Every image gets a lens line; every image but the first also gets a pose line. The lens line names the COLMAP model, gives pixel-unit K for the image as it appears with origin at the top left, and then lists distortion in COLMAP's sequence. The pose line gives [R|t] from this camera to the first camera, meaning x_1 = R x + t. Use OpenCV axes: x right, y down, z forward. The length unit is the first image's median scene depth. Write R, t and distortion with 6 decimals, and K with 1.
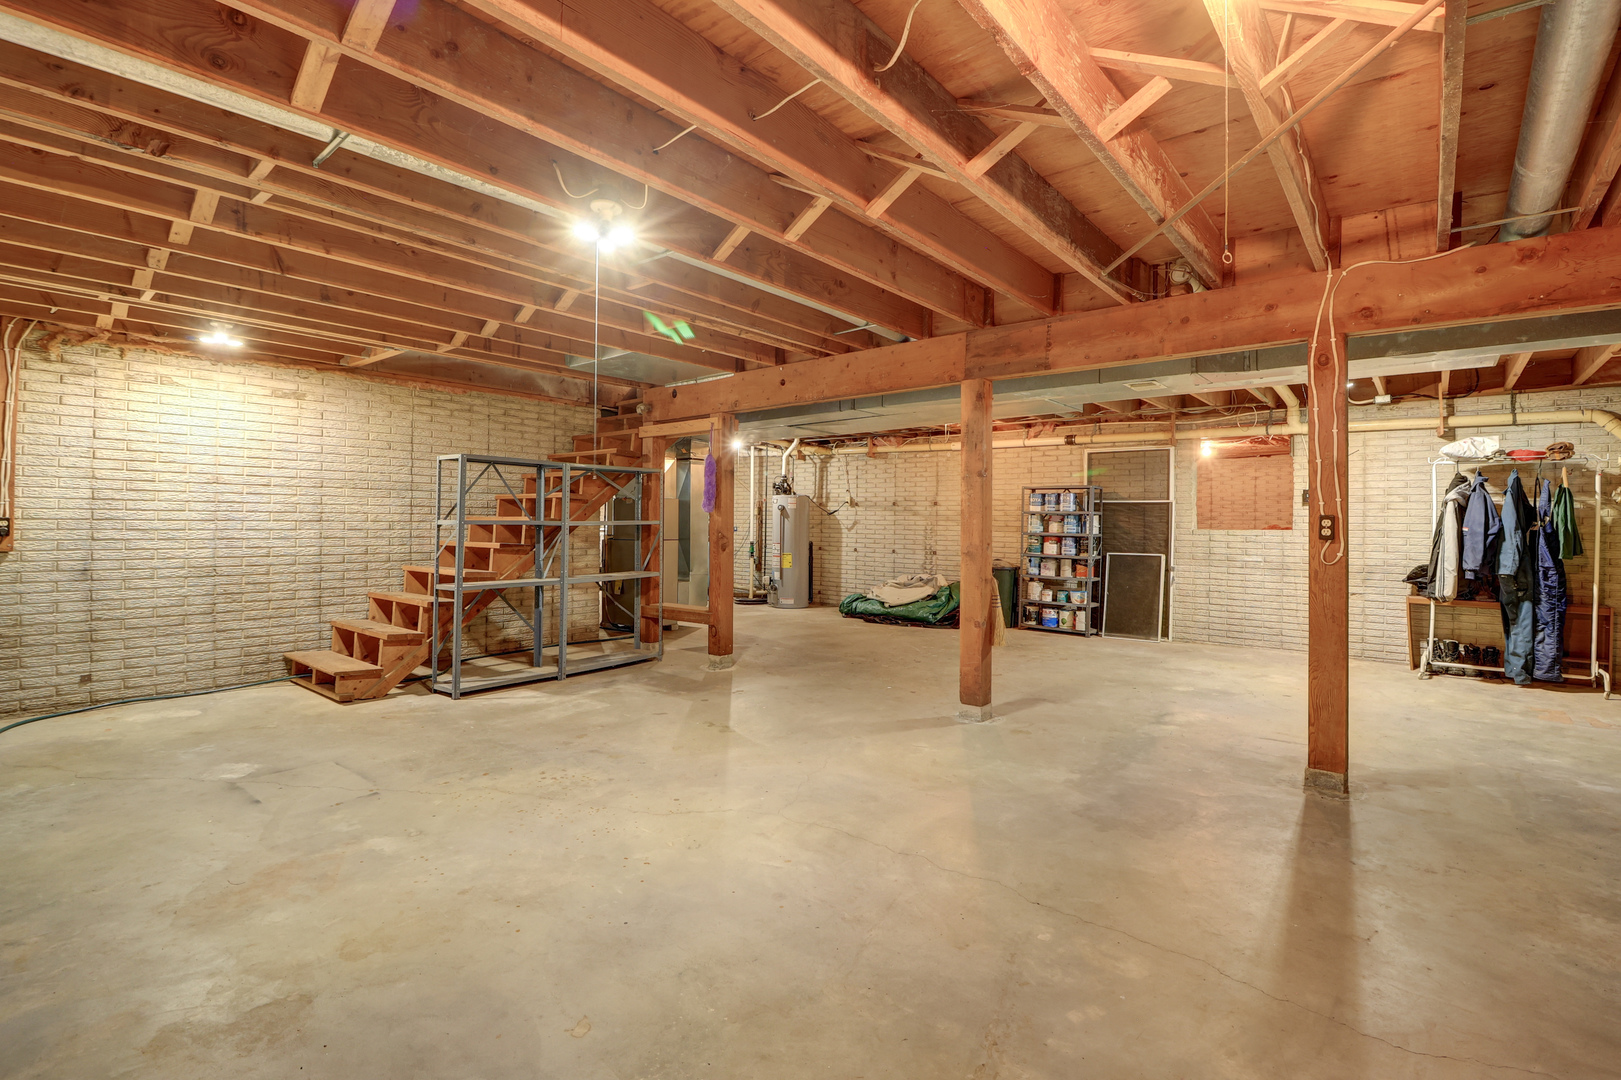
lens RADIAL K [[748.3, 0, 814.4], [0, 748.3, 524.1], [0, 0, 1]] dist [-0.011281, -0.001706]
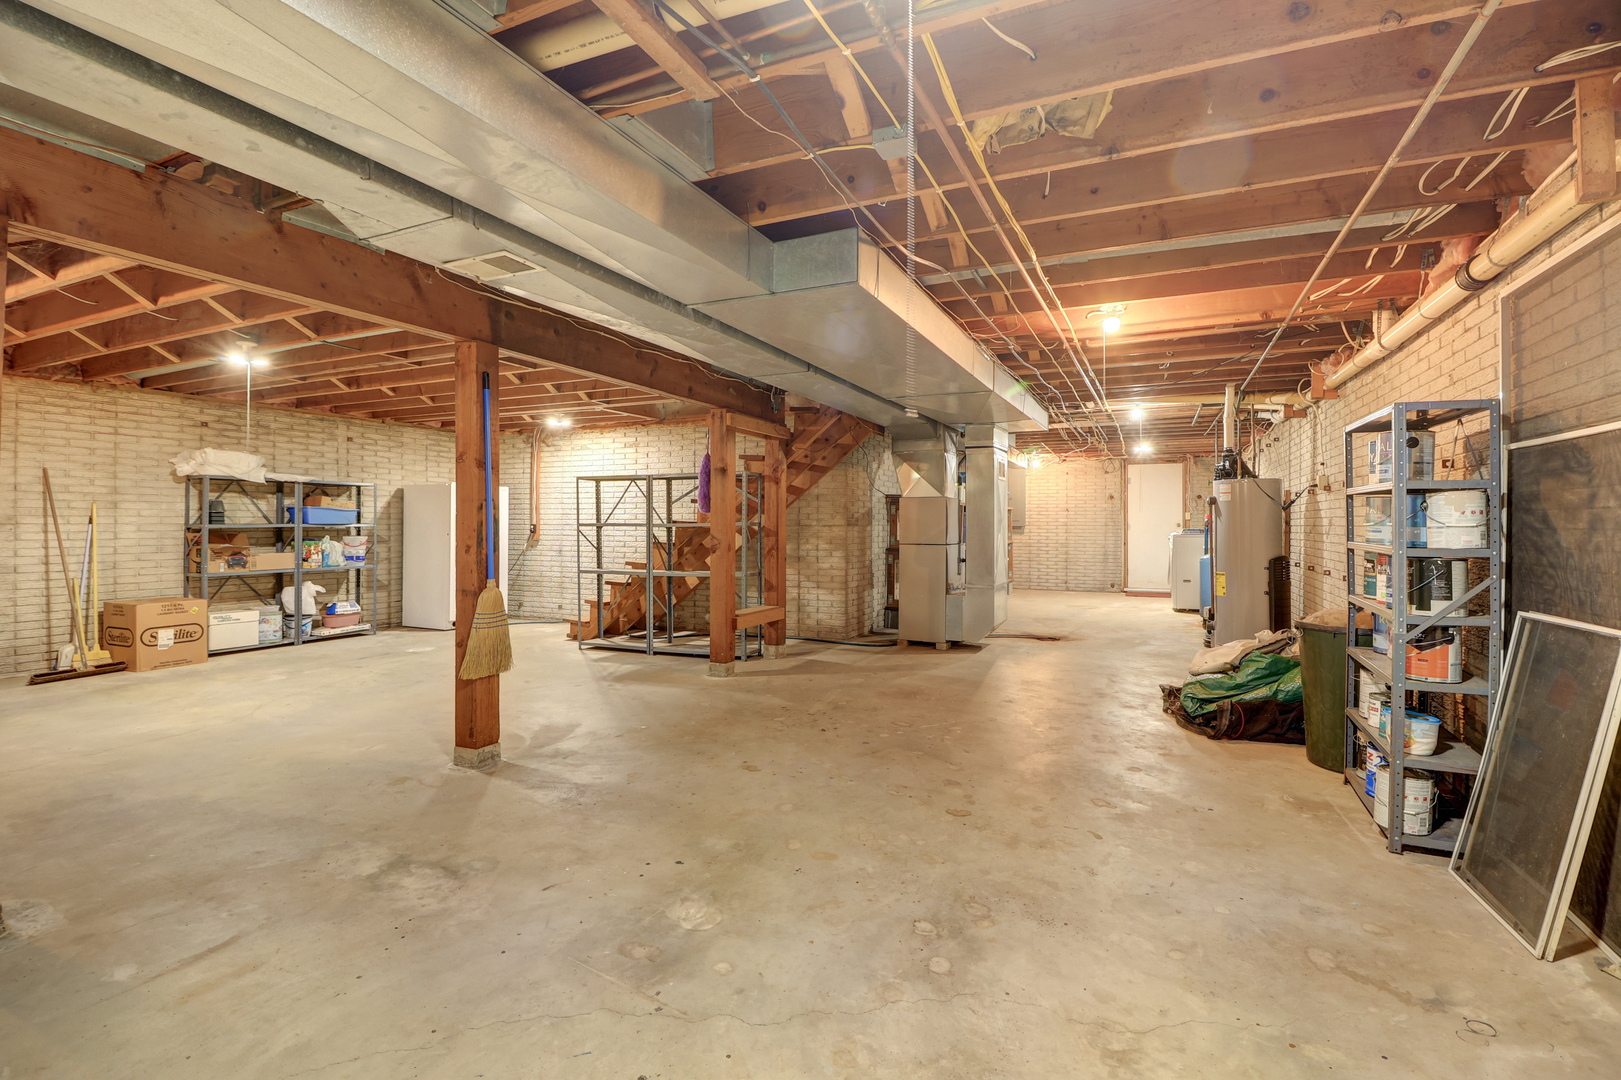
lens RADIAL K [[748.3, 0, 812.5], [0, 748.3, 527.5], [0, 0, 1]] dist [-0.011281, -0.001706]
pose [[0.250735, -0.005726, -0.968039, 0.693336], [0.000176, 0.999983, -0.005869, 0.007490], [0.968056, 0.001302, 0.250731, 0.734028]]
